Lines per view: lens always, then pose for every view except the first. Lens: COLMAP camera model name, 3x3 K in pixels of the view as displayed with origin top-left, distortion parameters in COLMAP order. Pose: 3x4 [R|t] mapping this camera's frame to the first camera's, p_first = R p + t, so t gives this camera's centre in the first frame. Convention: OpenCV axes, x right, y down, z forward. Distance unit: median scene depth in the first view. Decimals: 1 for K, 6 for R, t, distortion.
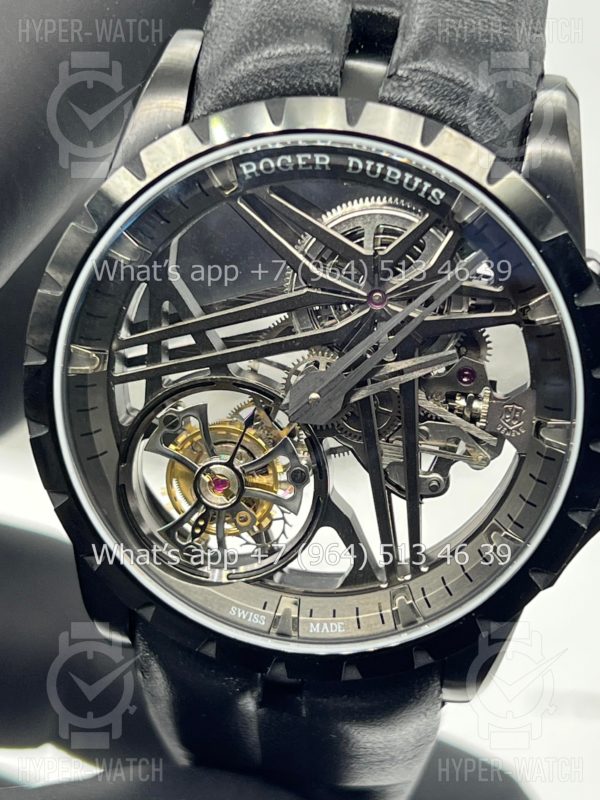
lens RADIAL K [[1896.1, 0, 299.7], [0, 1896.1, 401.6], [0, 0, 1]] dist [0.244859, 0.000000]
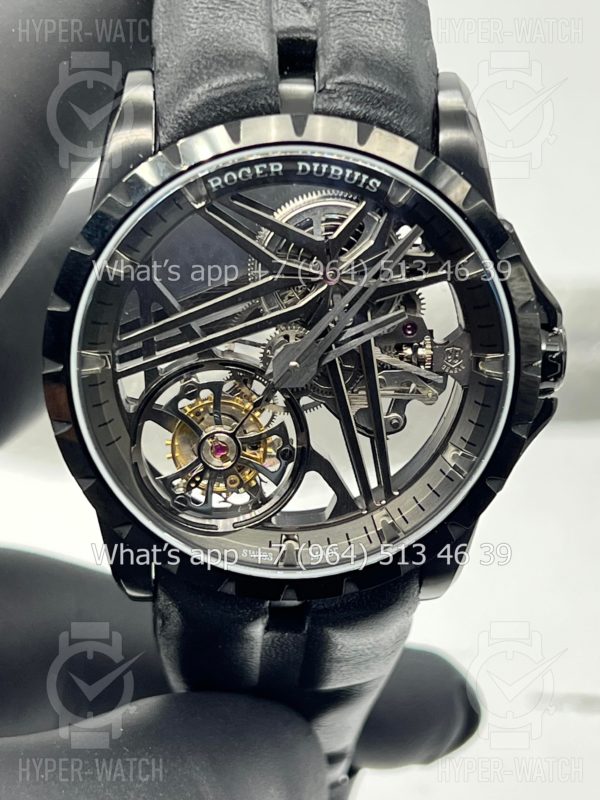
lens RADIAL K [[1896.1, 0, 303.8], [0, 1896.1, 402.9], [0, 0, 1]] dist [0.244859, 0.000000]
pose [[0.977650, -0.148604, 0.148717, -0.166243], [0.145005, 0.988818, 0.034814, -0.019108], [-0.152228, -0.012471, 0.988267, -0.182054]]
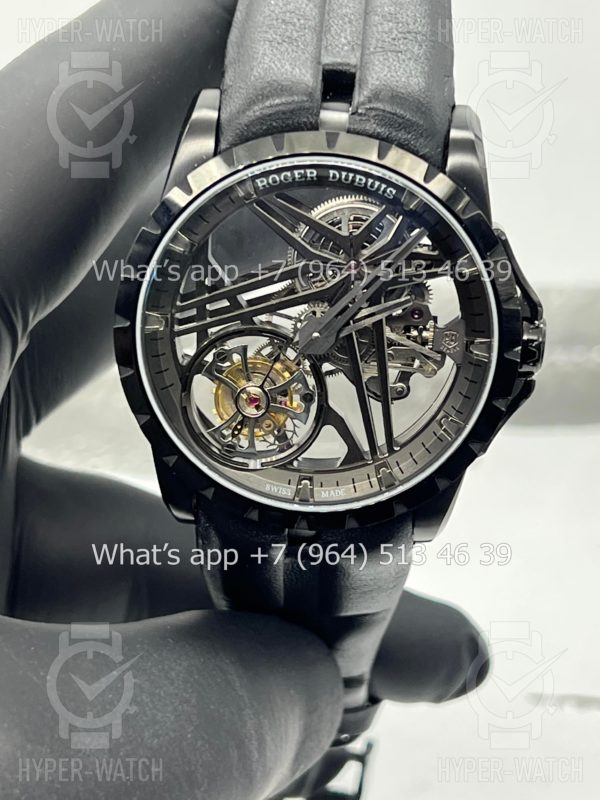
lens RADIAL K [[1896.1, 0, 298.4], [0, 1896.1, 406.3], [0, 0, 1]] dist [0.244859, 0.000000]
pose [[0.995863, -0.071844, 0.055641, -0.090633], [0.071140, 0.997360, 0.014538, 0.029897], [-0.056539, -0.010519, 0.998345, -0.459245]]
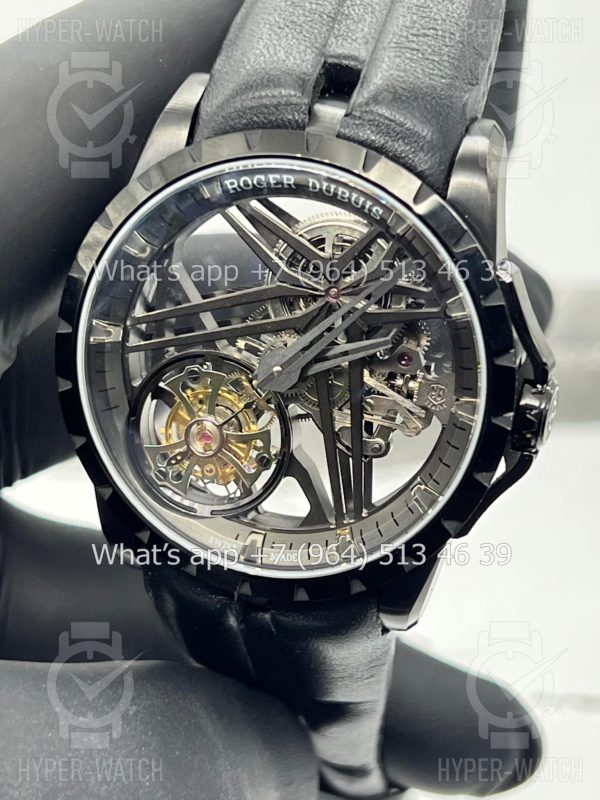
lens RADIAL K [[1896.1, 0, 303.2], [0, 1896.1, 405.9], [0, 0, 1]] dist [0.244859, 0.000000]
pose [[0.988880, 0.054577, -0.138342, 0.197480], [-0.057077, 0.998269, -0.014169, 0.038064], [0.137329, 0.021908, 0.990283, -0.232061]]
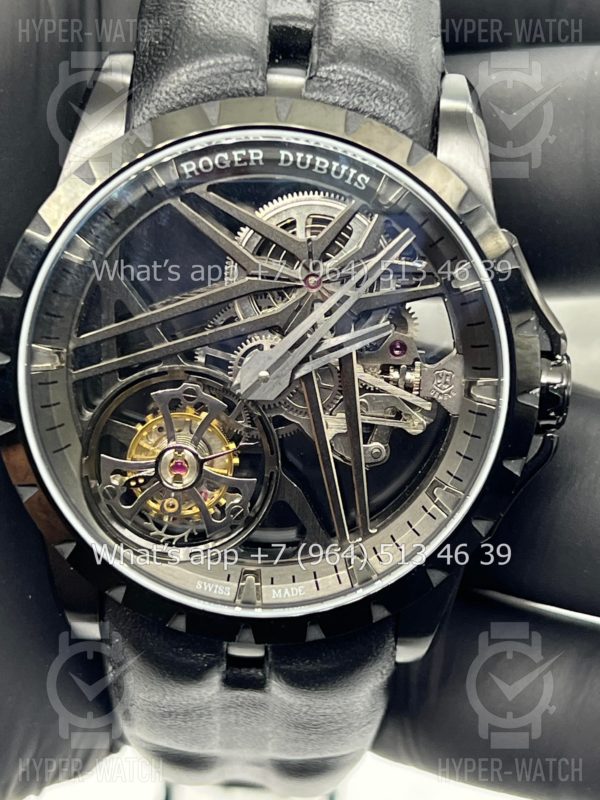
lens RADIAL K [[1896.1, 0, 302.3], [0, 1896.1, 398.1], [0, 0, 1]] dist [0.244859, 0.000000]
pose [[0.992560, -0.071037, 0.098887, -0.077887], [0.079511, 0.993240, -0.084571, 0.103819], [-0.092210, 0.091805, 0.991498, -0.074769]]
